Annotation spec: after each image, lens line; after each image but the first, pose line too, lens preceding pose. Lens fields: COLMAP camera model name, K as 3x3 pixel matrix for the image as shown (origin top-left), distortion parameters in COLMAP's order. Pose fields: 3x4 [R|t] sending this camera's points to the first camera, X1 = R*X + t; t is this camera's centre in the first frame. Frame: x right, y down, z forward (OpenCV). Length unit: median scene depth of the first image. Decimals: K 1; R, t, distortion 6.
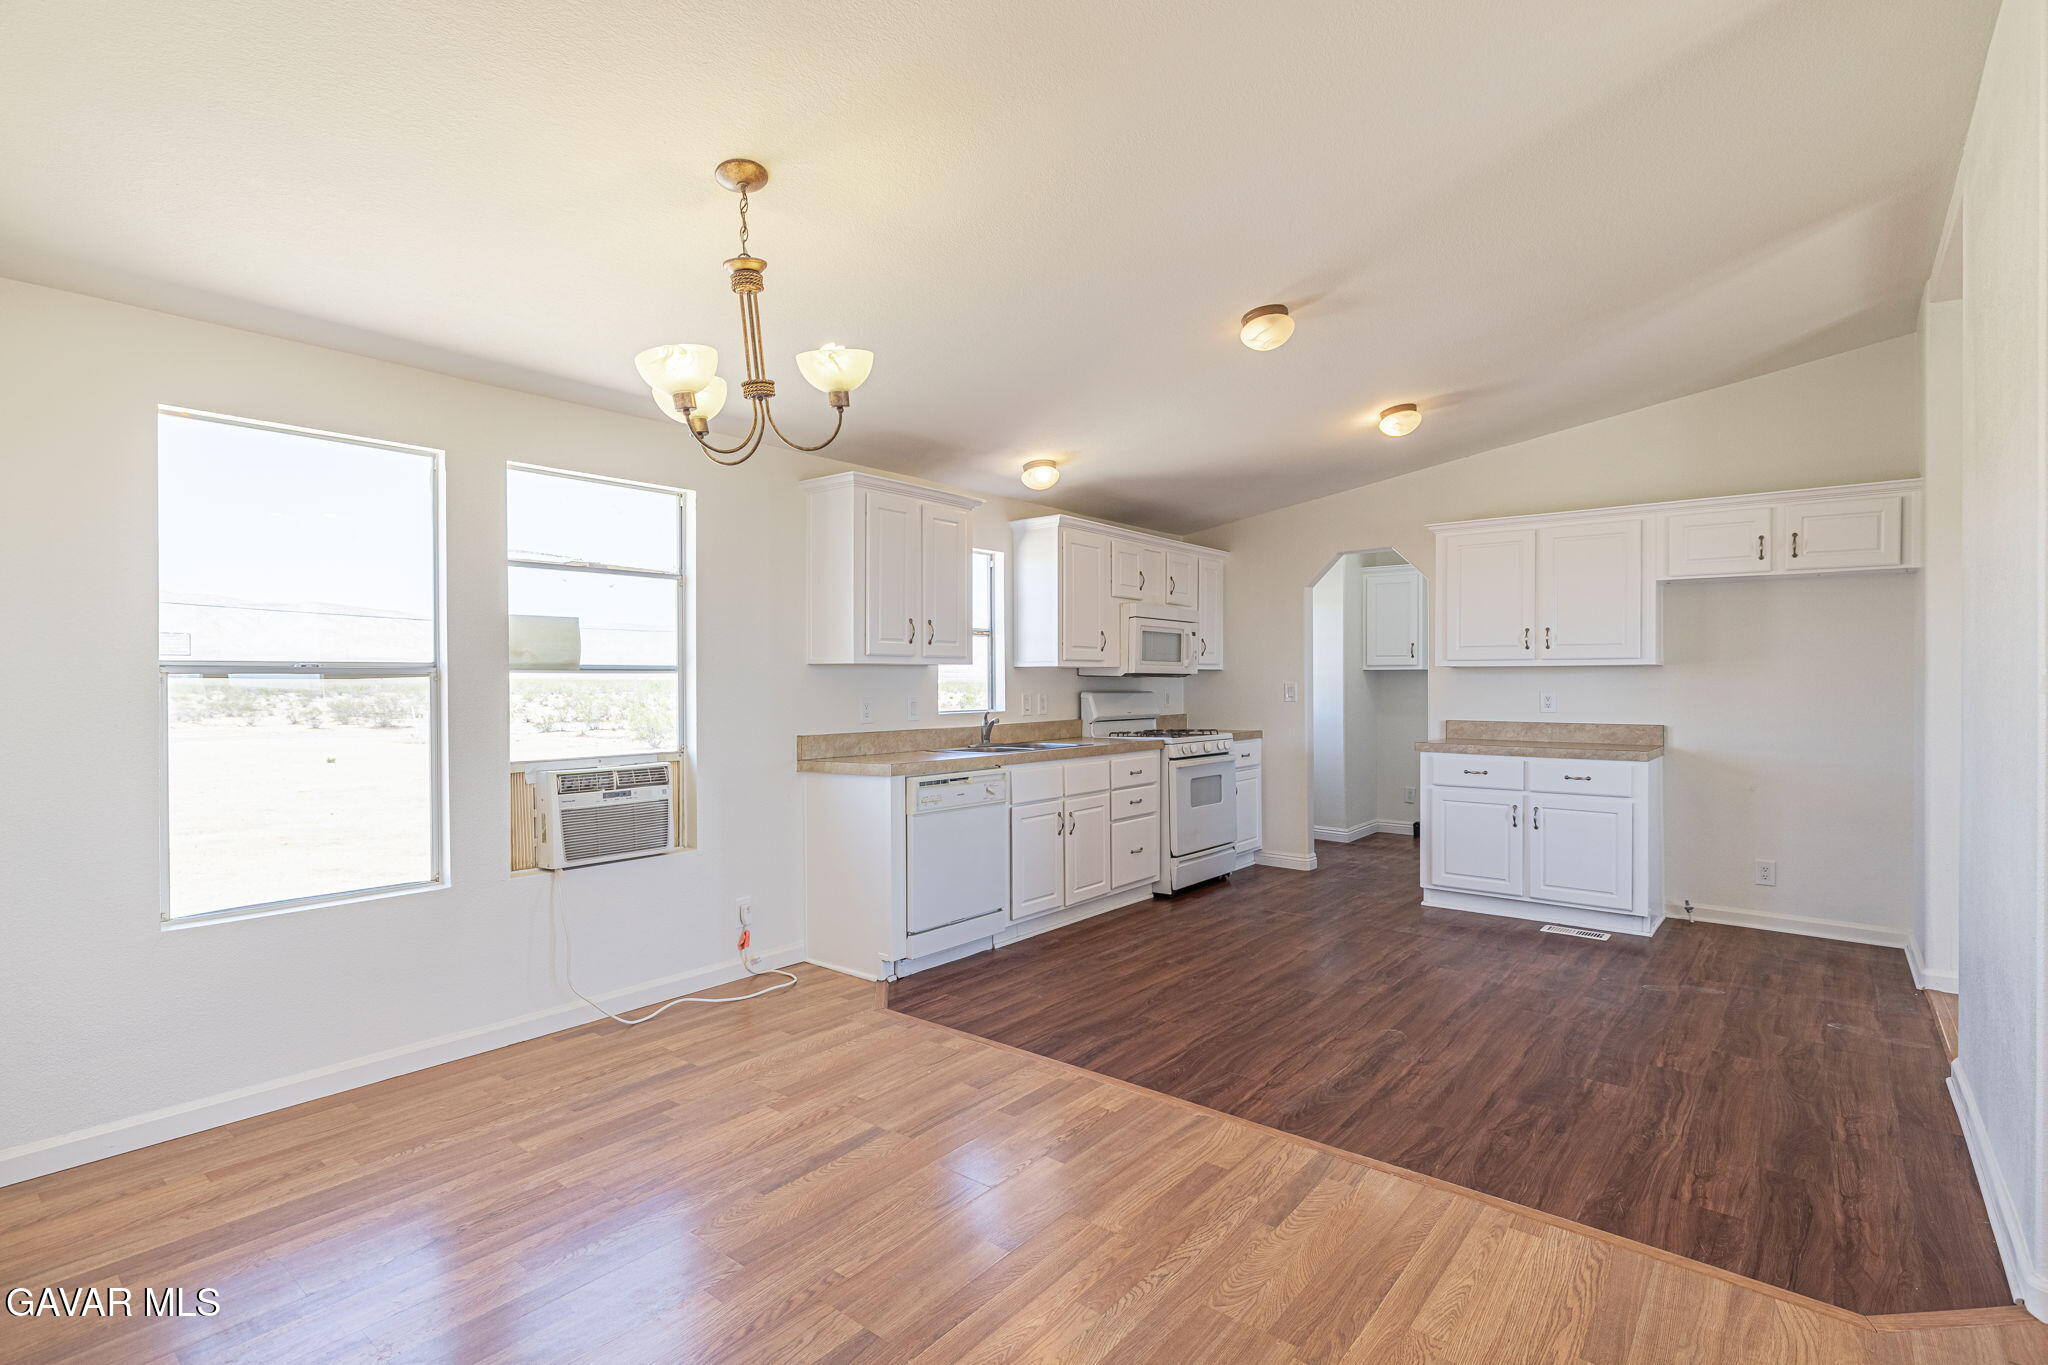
lens RADIAL K [[982.2, 0, 1024.0], [0, 982.2, 682.5], [0, 0, 1]] dist [-0.002278, -0.000237]
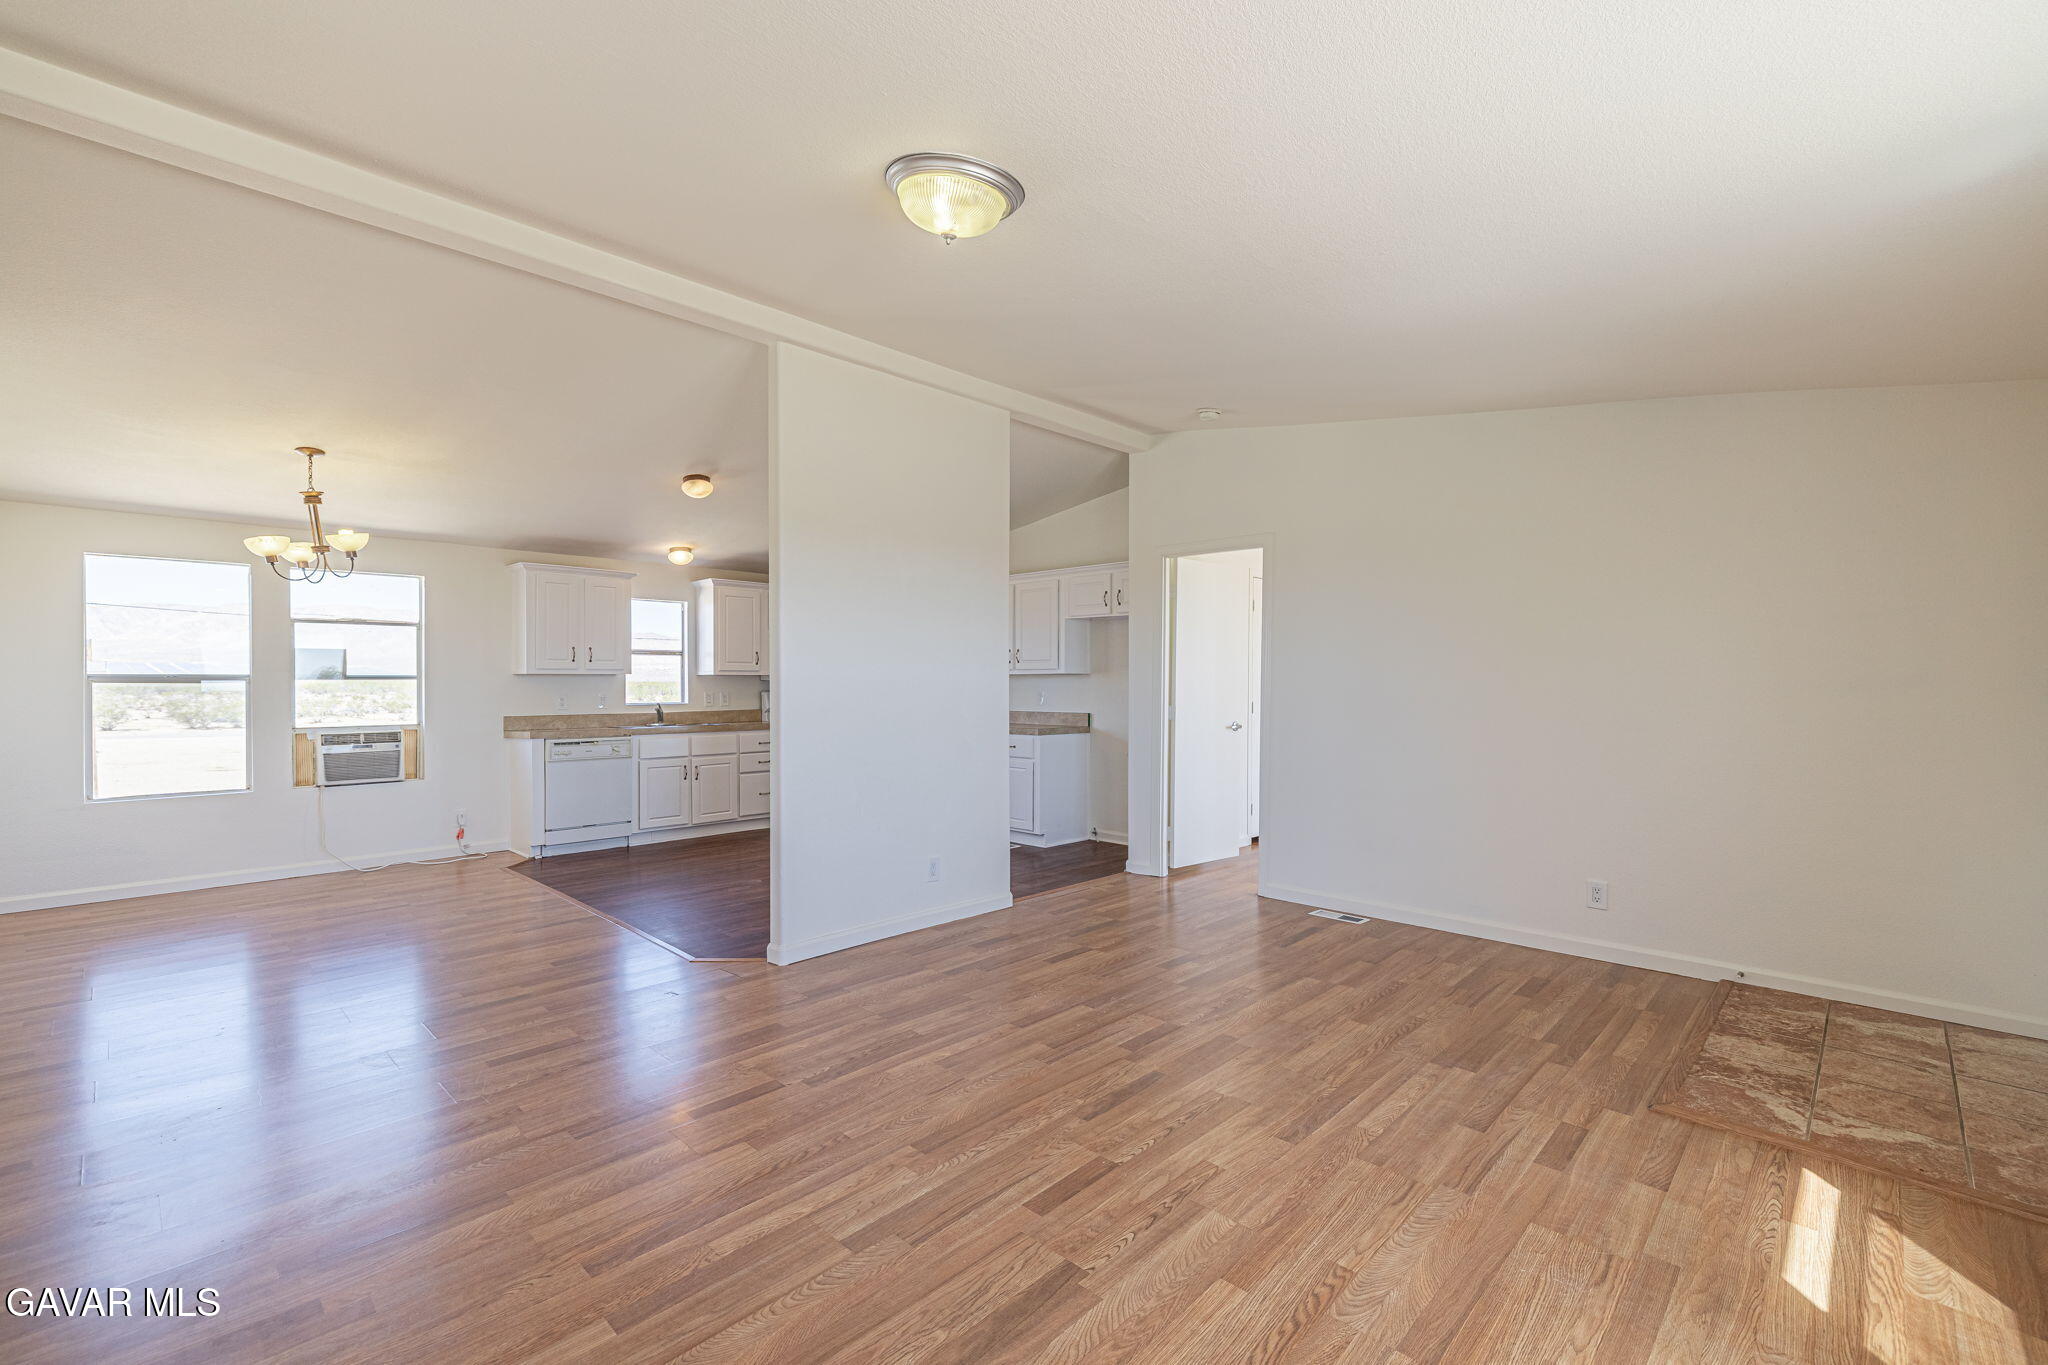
lens RADIAL K [[880.3, 0, 1024.0], [0, 880.3, 682.5], [0, 0, 1]] dist [0.000590, 0.000258]
pose [[0.996358, -0.000191, -0.085268, 0.689577], [-0.000108, 0.999994, -0.003500, 0.000517], [0.085268, 0.003496, 0.996352, -0.382114]]
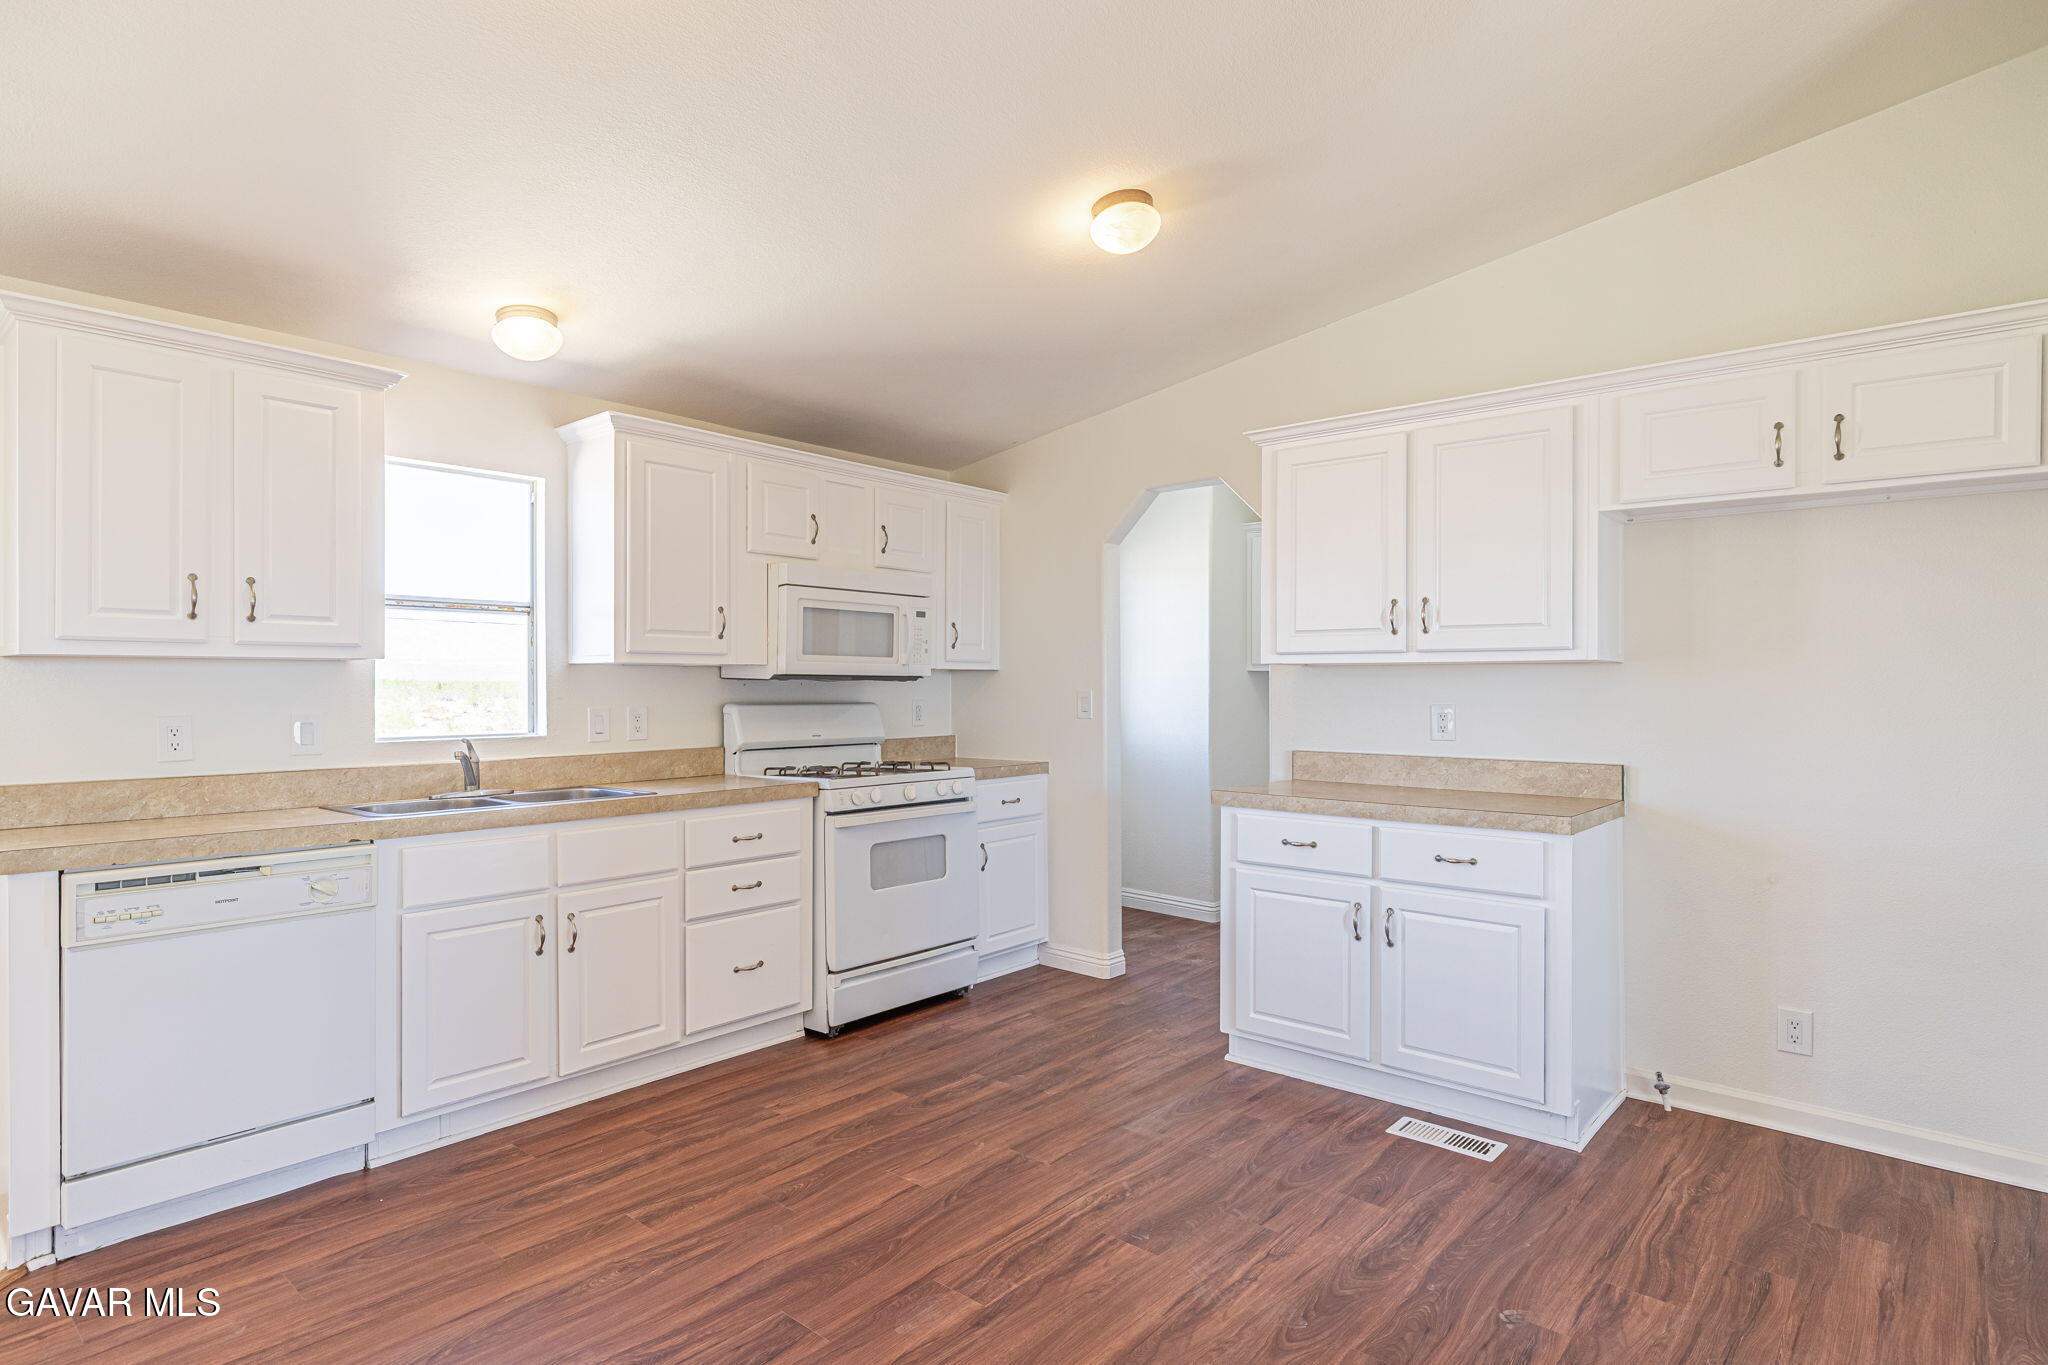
lens RADIAL K [[1079.2, 0, 1024.0], [0, 1079.2, 682.5], [0, 0, 1]] dist [-0.002218, 0.000160]
pose [[0.999618, 0.001456, -0.027609, 0.324976], [-0.001564, 0.999991, -0.003894, -0.002194], [0.027603, 0.003936, 0.999611, 0.362949]]
